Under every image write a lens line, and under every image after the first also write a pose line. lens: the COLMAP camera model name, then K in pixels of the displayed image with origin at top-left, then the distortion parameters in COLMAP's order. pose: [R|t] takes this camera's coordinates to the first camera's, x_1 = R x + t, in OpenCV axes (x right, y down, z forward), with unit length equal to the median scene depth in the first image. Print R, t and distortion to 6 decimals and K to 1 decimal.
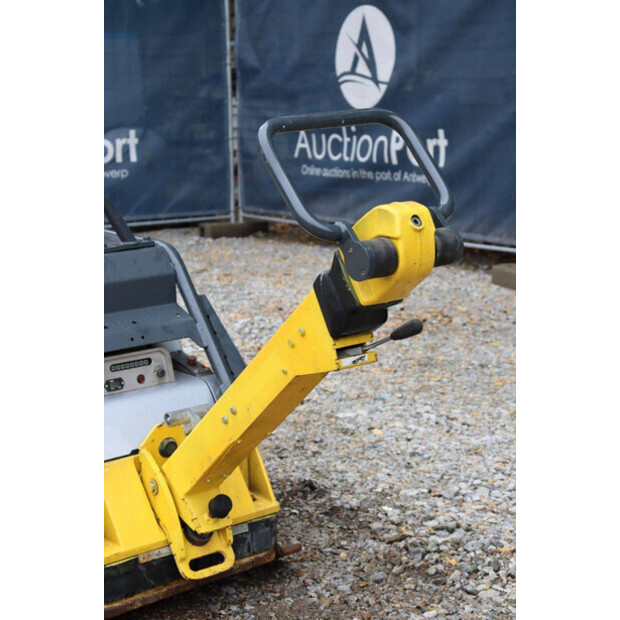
lens RADIAL K [[1295.6, 0, 306.2], [0, 1295.6, 311.5], [0, 0, 1]] dist [0.341386, 0.000000]
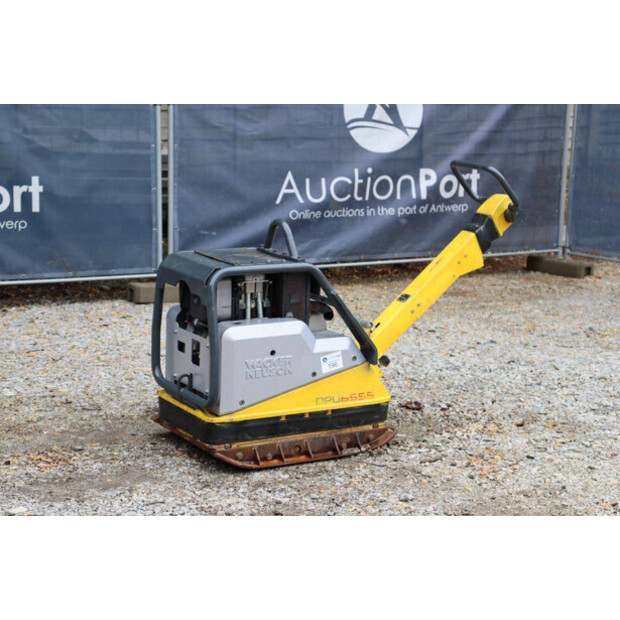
lens RADIAL K [[1477.8, 0, 316.5], [0, 1477.8, 315.7], [0, 0, 1]] dist [0.487780, 0.000000]
pose [[0.105240, -0.160284, 0.981445, -1.780796], [0.169779, 0.975331, 0.141081, -0.200086], [-0.979847, 0.151782, 0.129857, 0.615796]]
